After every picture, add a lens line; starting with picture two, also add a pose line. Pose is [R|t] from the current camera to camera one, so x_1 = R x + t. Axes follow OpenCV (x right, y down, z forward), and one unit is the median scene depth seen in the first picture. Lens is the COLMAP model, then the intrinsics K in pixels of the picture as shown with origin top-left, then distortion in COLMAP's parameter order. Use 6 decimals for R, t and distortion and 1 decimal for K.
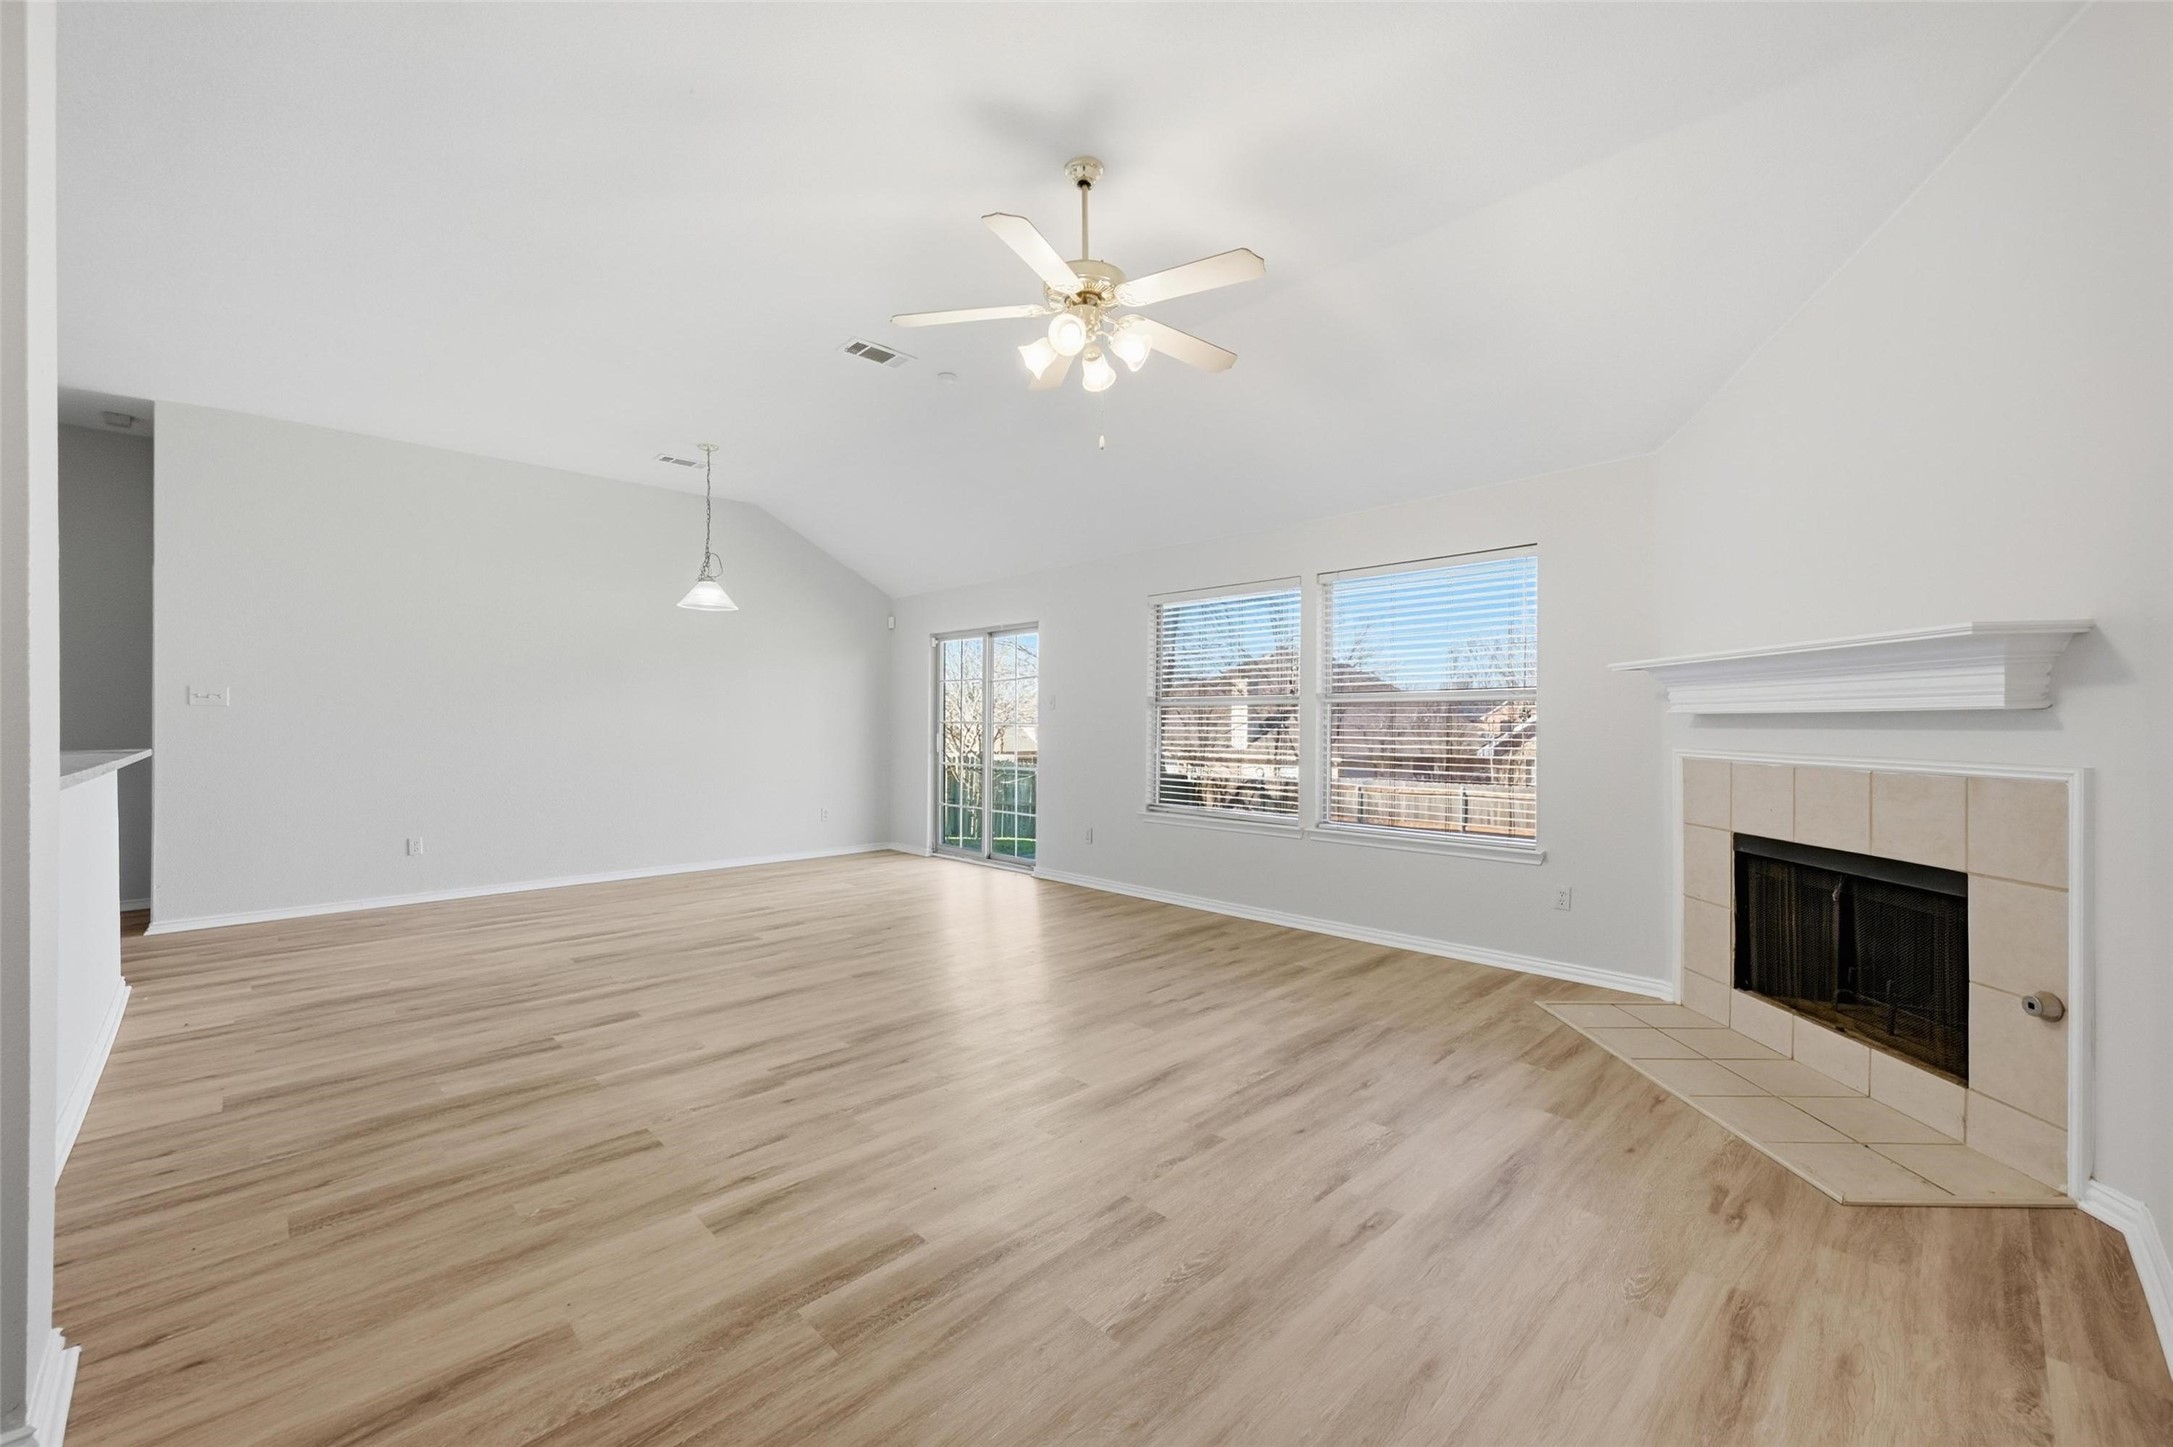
lens RADIAL K [[867.5, 0, 1080.7], [0, 867.5, 717.9], [0, 0, 1]] dist [-0.001336, 0.000346]
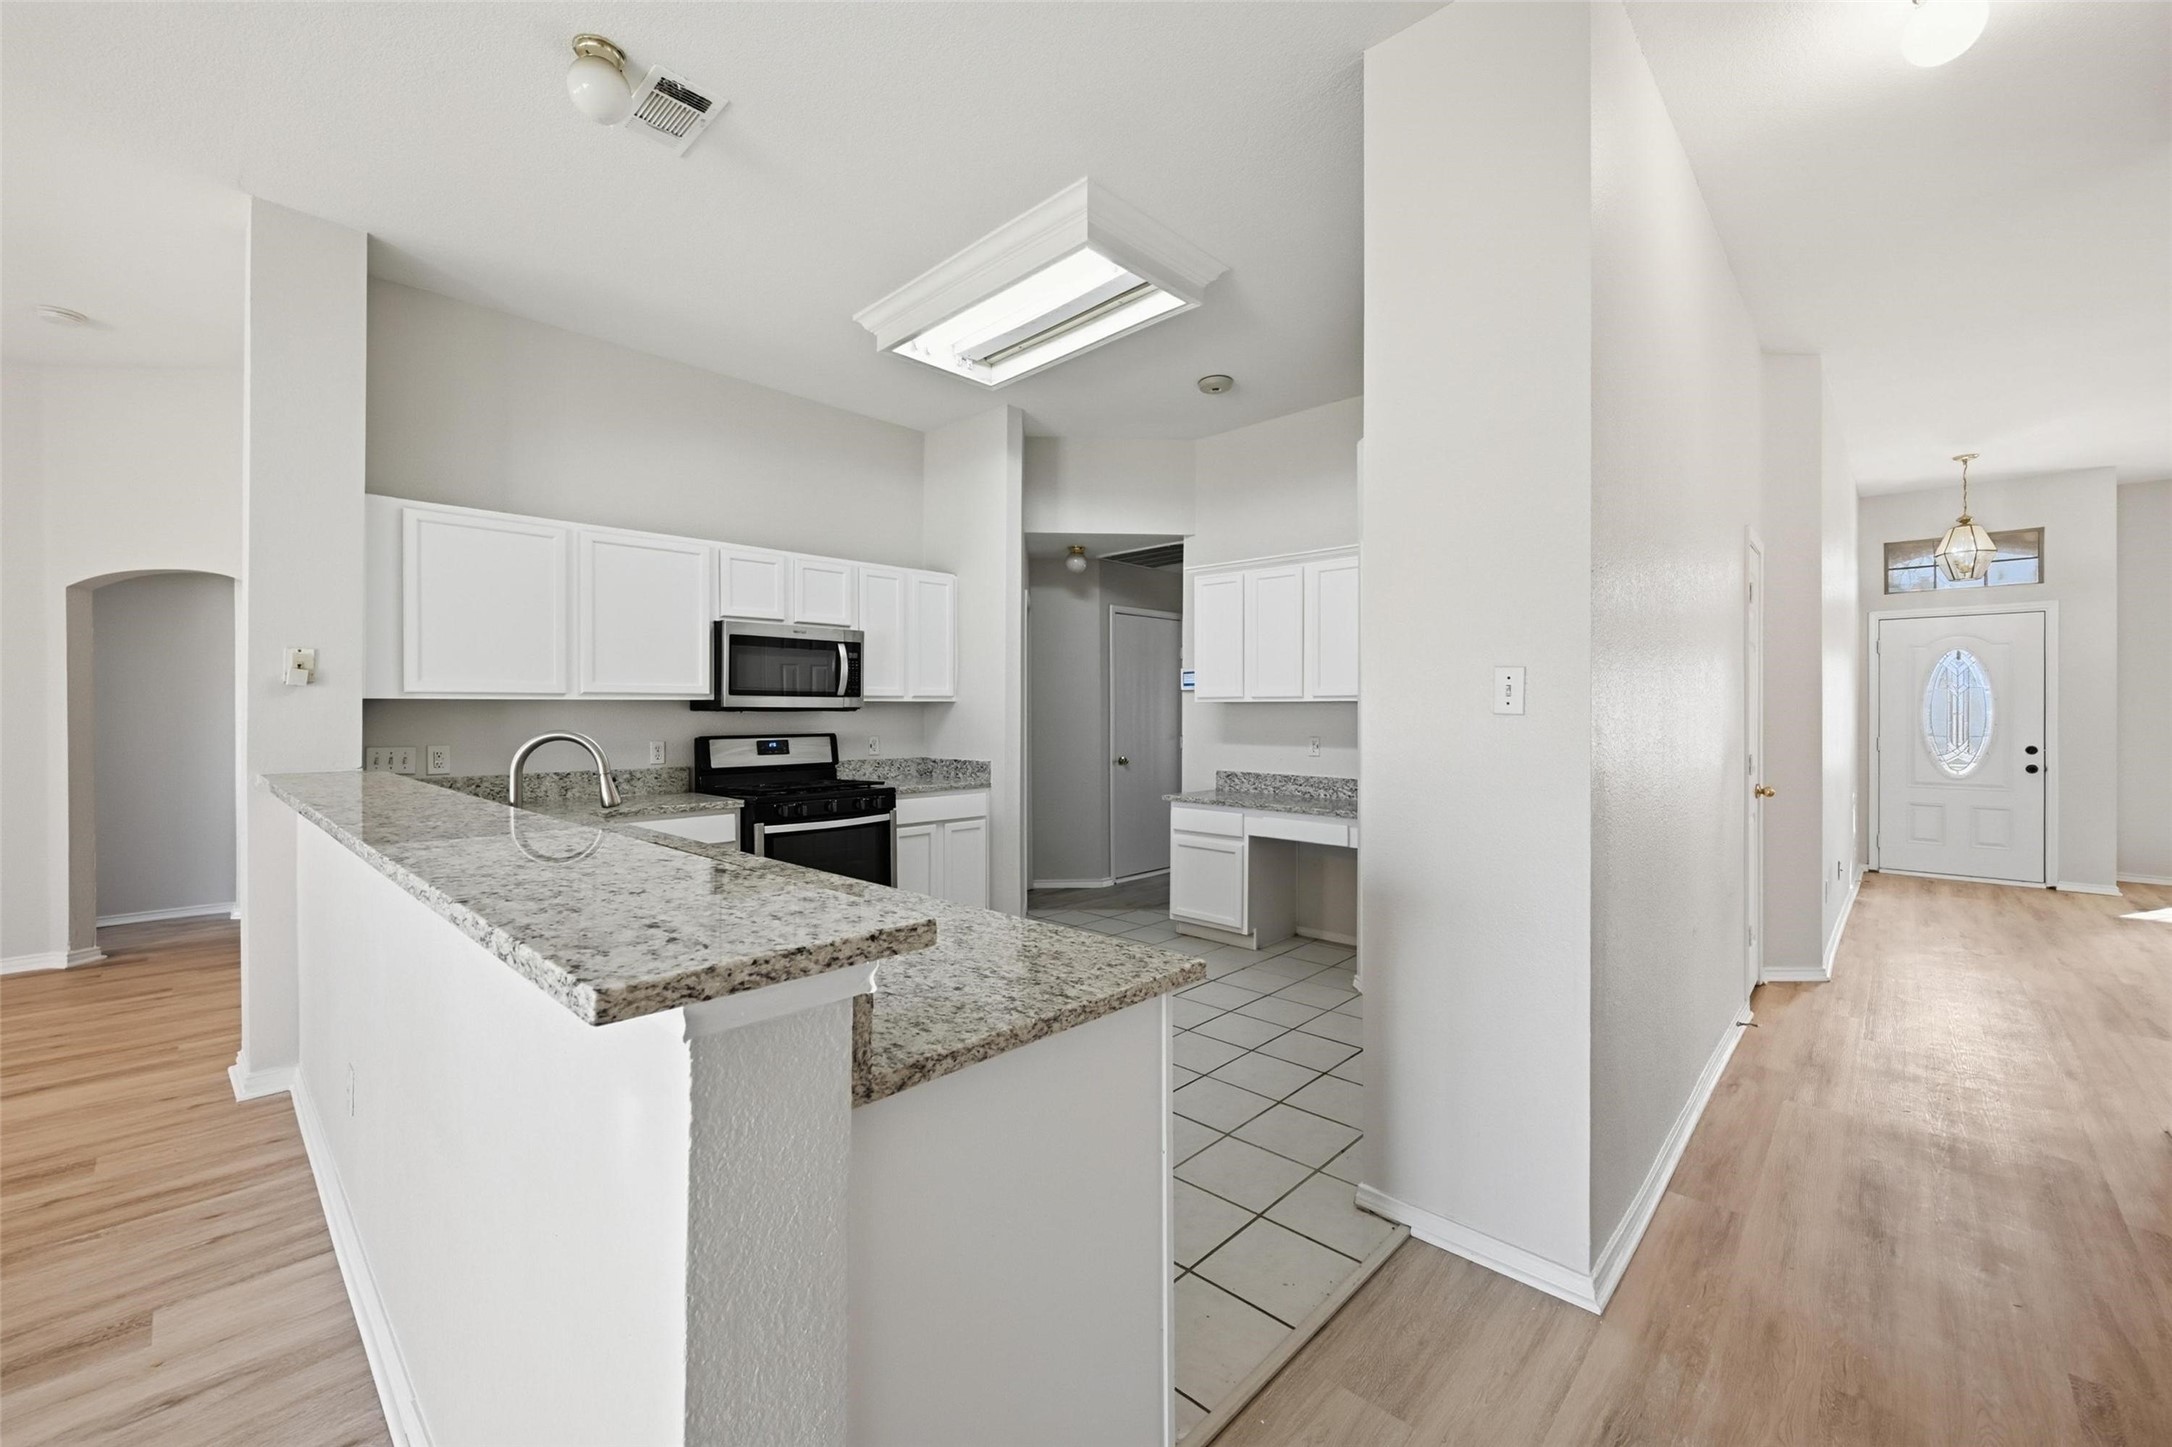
lens RADIAL K [[867.1, 0, 1093.8], [0, 867.1, 712.6], [0, 0, 1]] dist [-0.001336, 0.000346]
pose [[-0.999000, -0.001827, -0.044662, -1.396510], [-0.001340, 0.999939, -0.010929, -0.022168], [0.044679, -0.010858, -0.998942, 1.412576]]
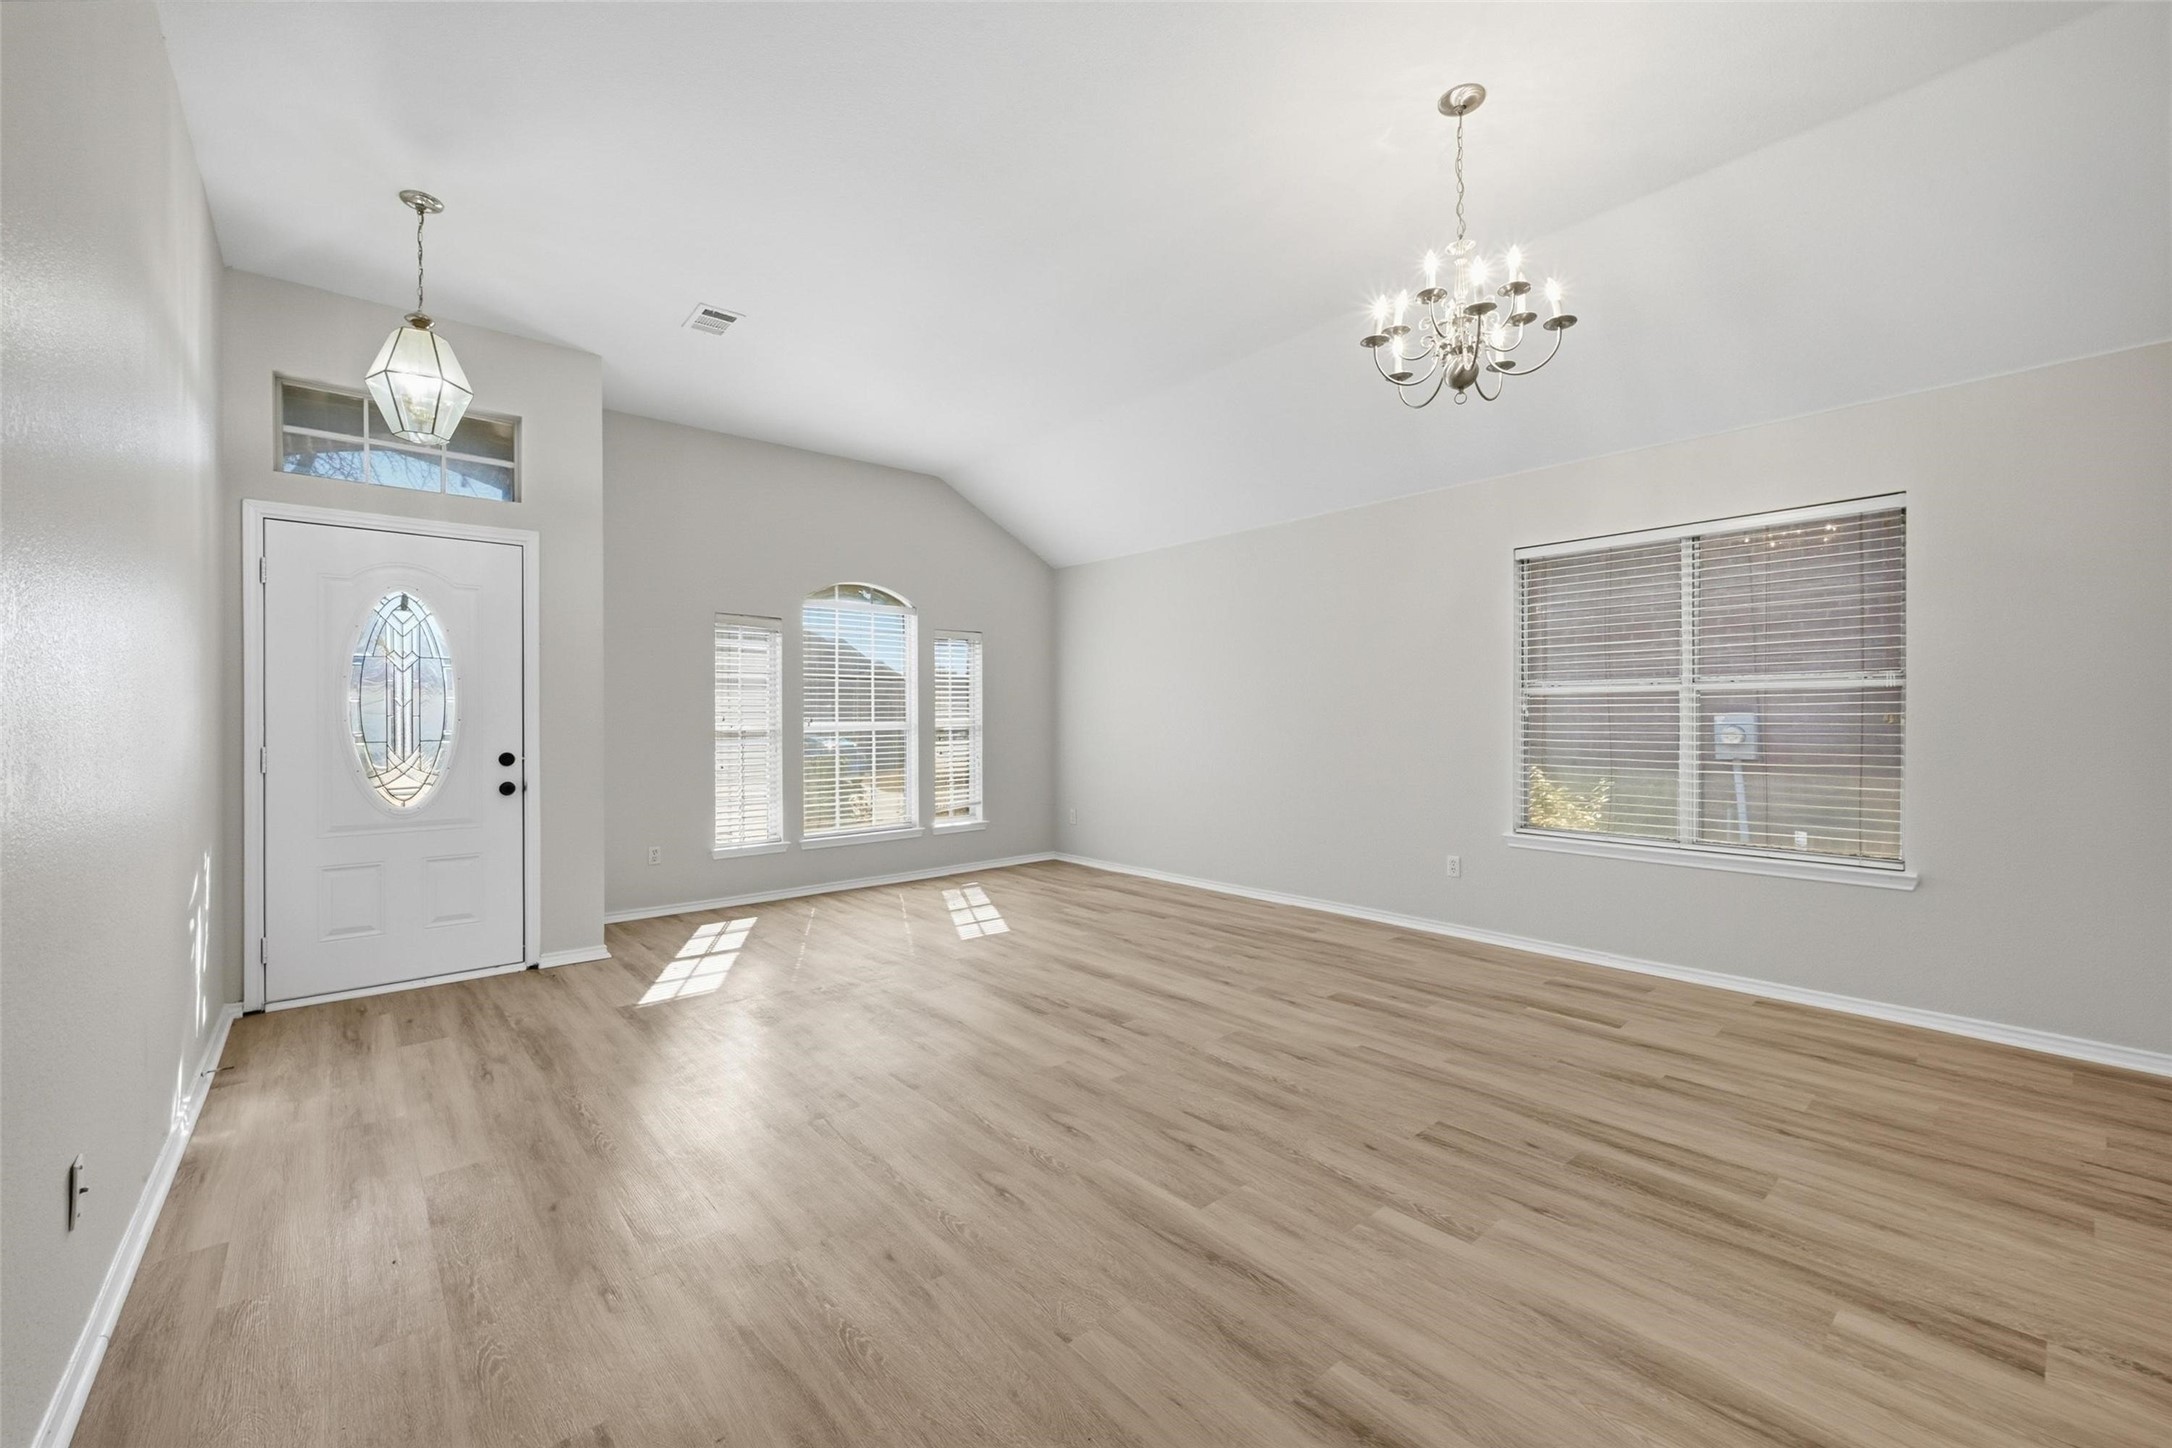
lens RADIAL K [[867.1, 0, 1092.1], [0, 867.1, 717.1], [0, 0, 1]] dist [-0.001336, 0.000346]
pose [[-0.051760, 0.001046, -0.998659, -2.384840], [0.013874, 0.999904, 0.000328, -0.011695], [0.998563, -0.013839, -0.051770, 0.469626]]
